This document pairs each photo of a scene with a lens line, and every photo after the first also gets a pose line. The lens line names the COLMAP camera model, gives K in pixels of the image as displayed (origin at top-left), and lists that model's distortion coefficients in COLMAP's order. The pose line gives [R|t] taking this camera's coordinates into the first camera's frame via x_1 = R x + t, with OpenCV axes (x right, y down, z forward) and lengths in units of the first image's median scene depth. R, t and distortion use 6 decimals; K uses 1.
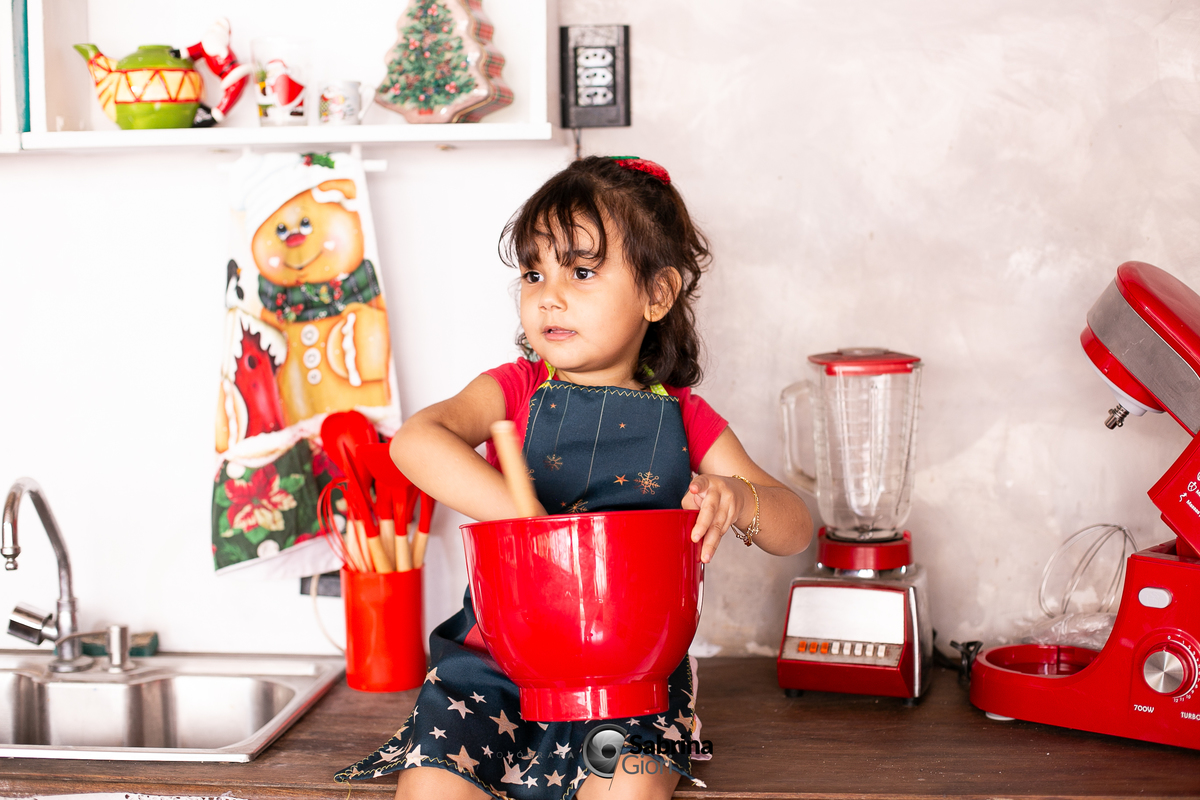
lens RADIAL K [[1808.0, 0, 604.1], [0, 1808.0, 395.5], [0, 0, 1]] dist [-0.138505, 0.037983]
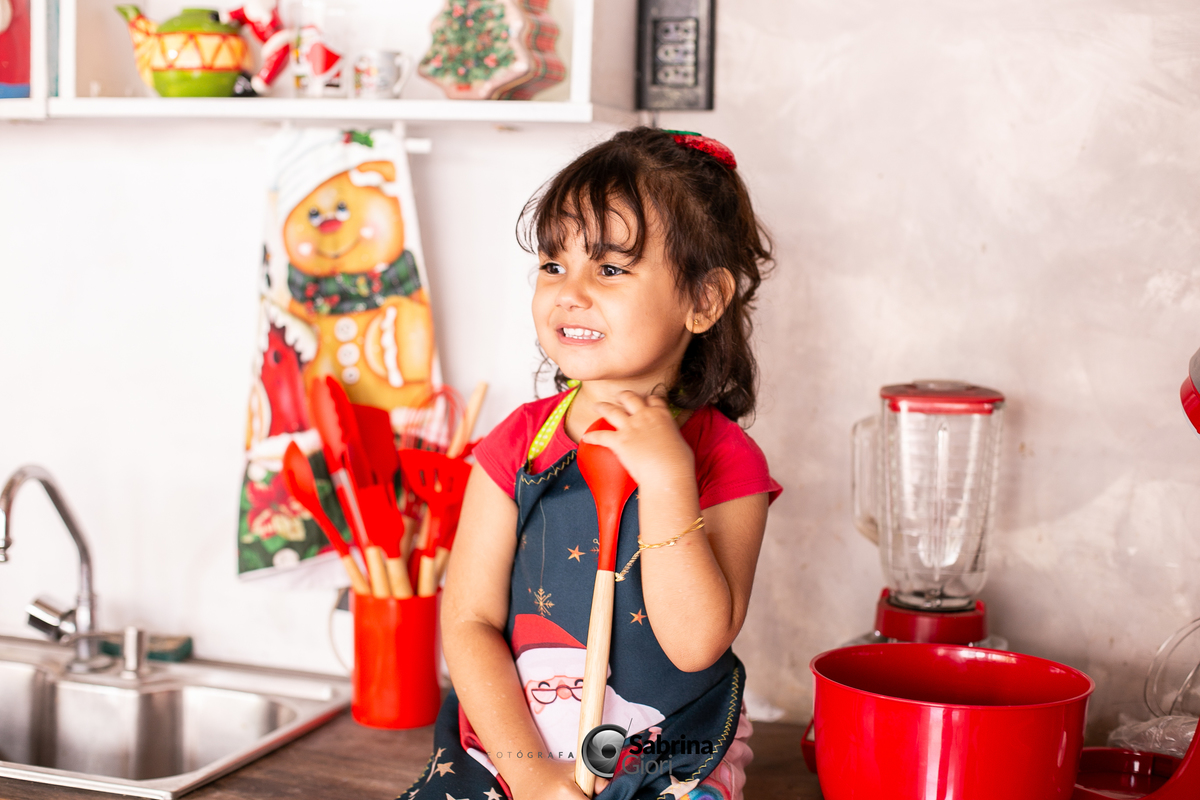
lens RADIAL K [[1808.0, 0, 604.1], [0, 1808.0, 395.5], [0, 0, 1]] dist [-0.138505, 0.037983]
pose [[0.976284, 0.061367, -0.207613, 0.158734], [-0.059712, 0.998114, 0.014238, -0.021250], [0.208095, -0.001503, 0.978107, 0.137295]]
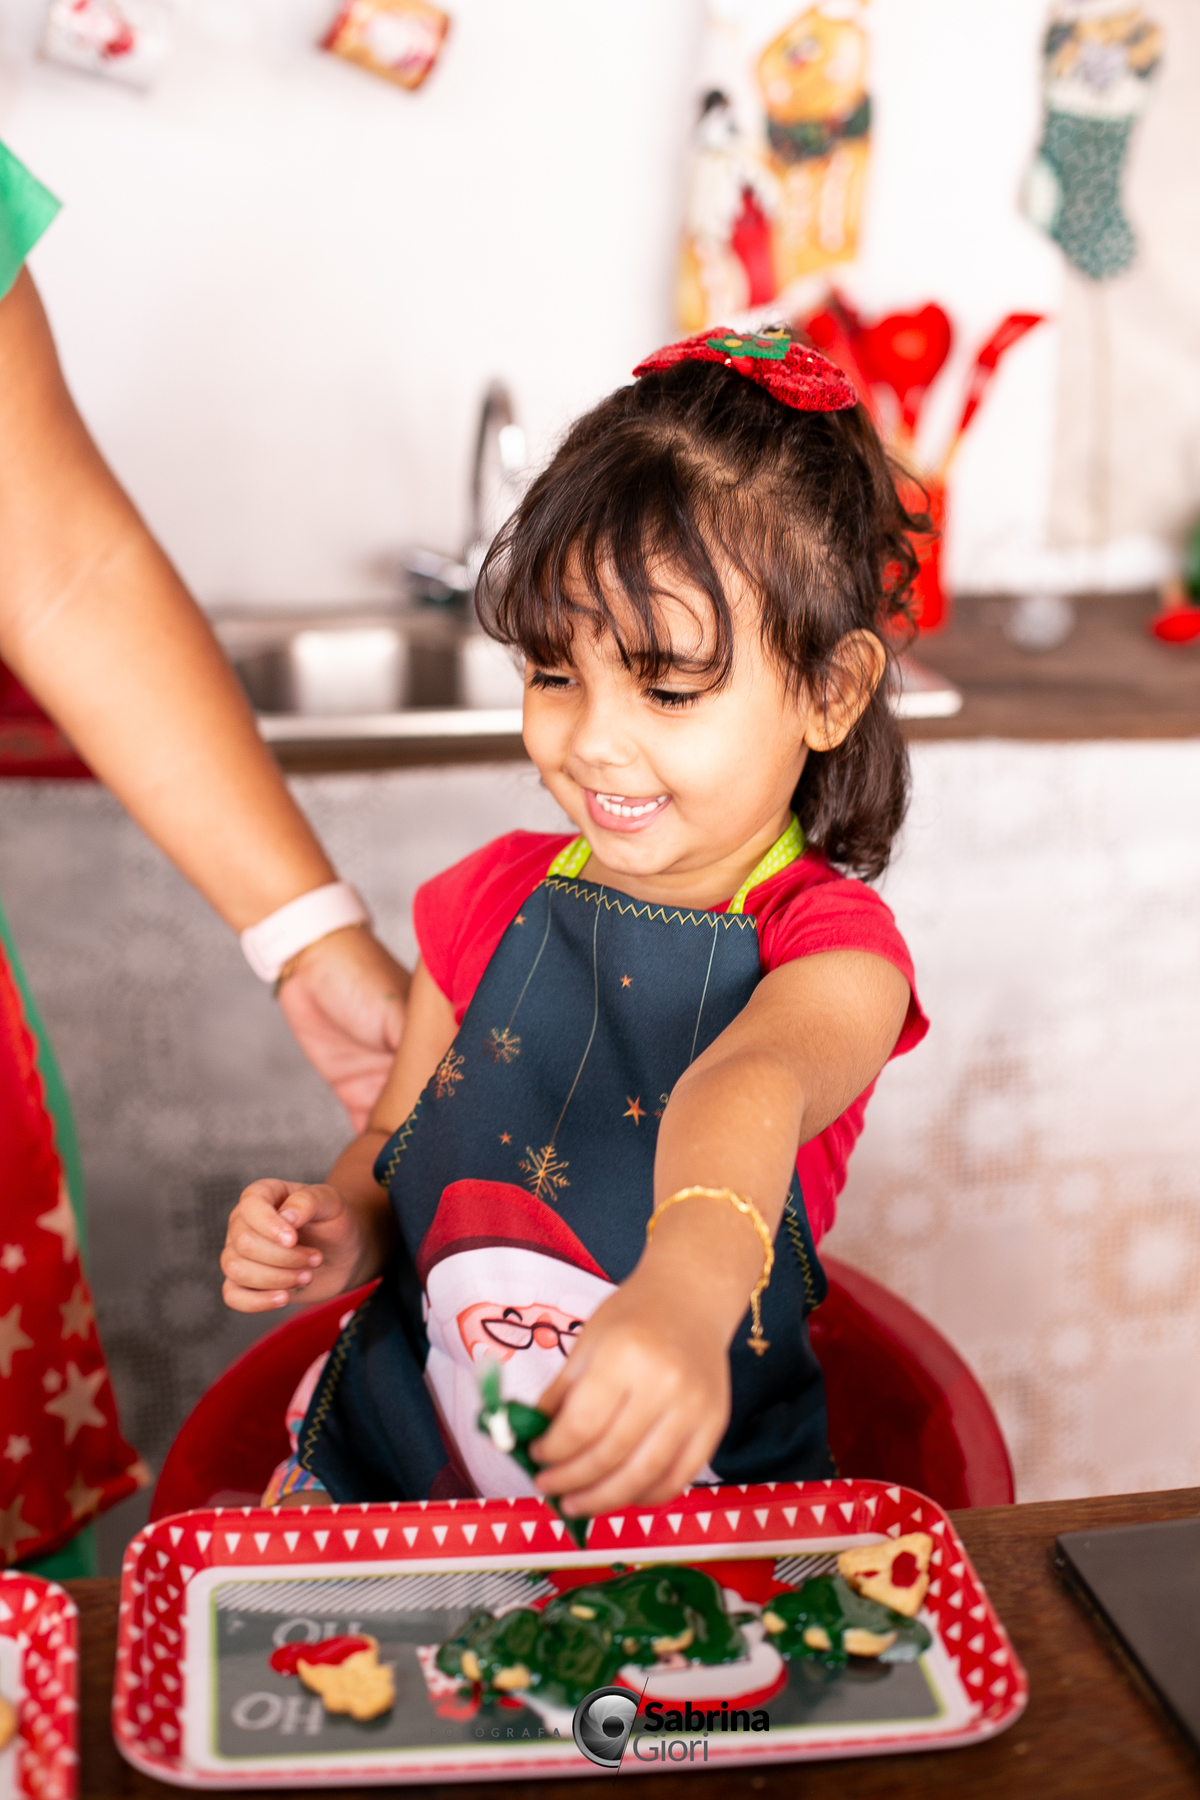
lens RADIAL K [[2703.3, 0, 601.2], [0, 2703.3, 901.6], [0, 0, 1]] dist [-0.157291, 0.127014]
pose [[0.953725, -0.068348, 0.292808, -0.614336], [-0.004364, 0.970573, 0.240769, -0.010986], [-0.300647, -0.230905, 0.925361, -0.116511]]
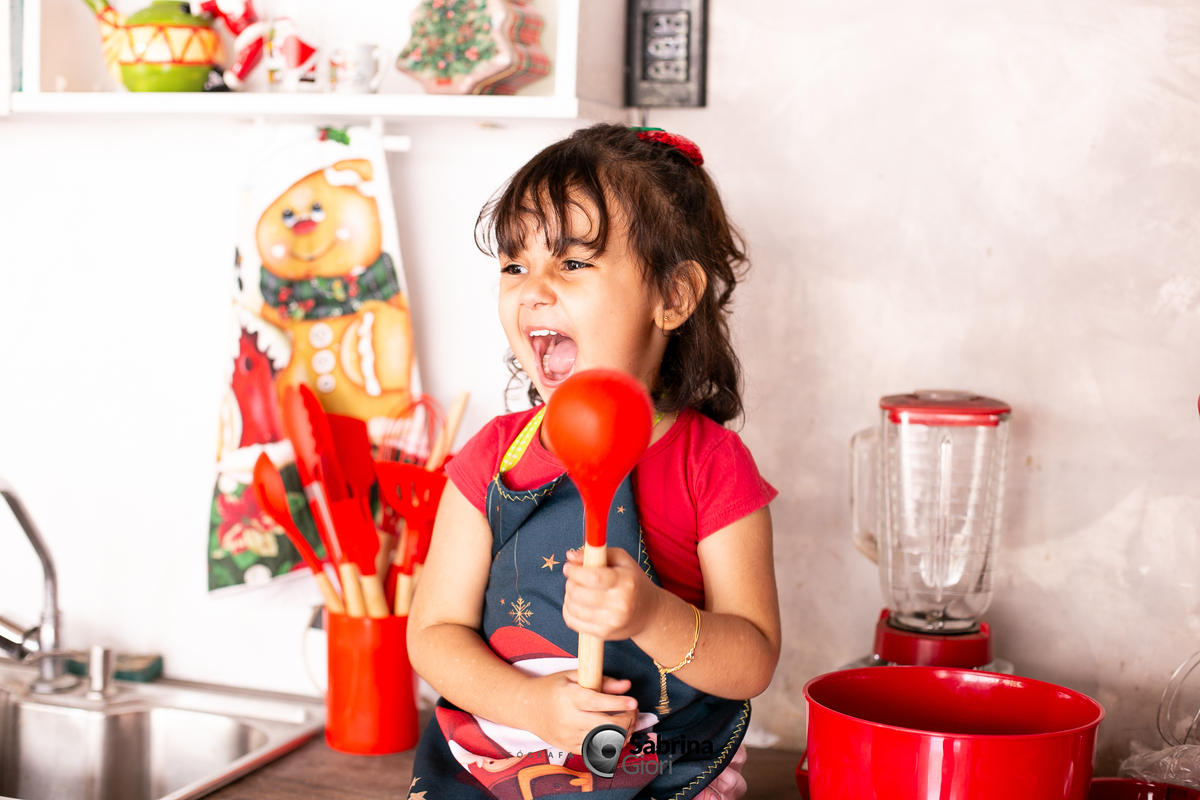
lens RADIAL K [[1808.0, 0, 604.1], [0, 1808.0, 395.5], [0, 0, 1]] dist [-0.138505, 0.037983]
pose [[0.976013, 0.062978, -0.208406, 0.156802], [-0.062507, 0.998005, 0.008852, -0.021141], [0.208548, 0.004387, 0.978002, 0.179287]]
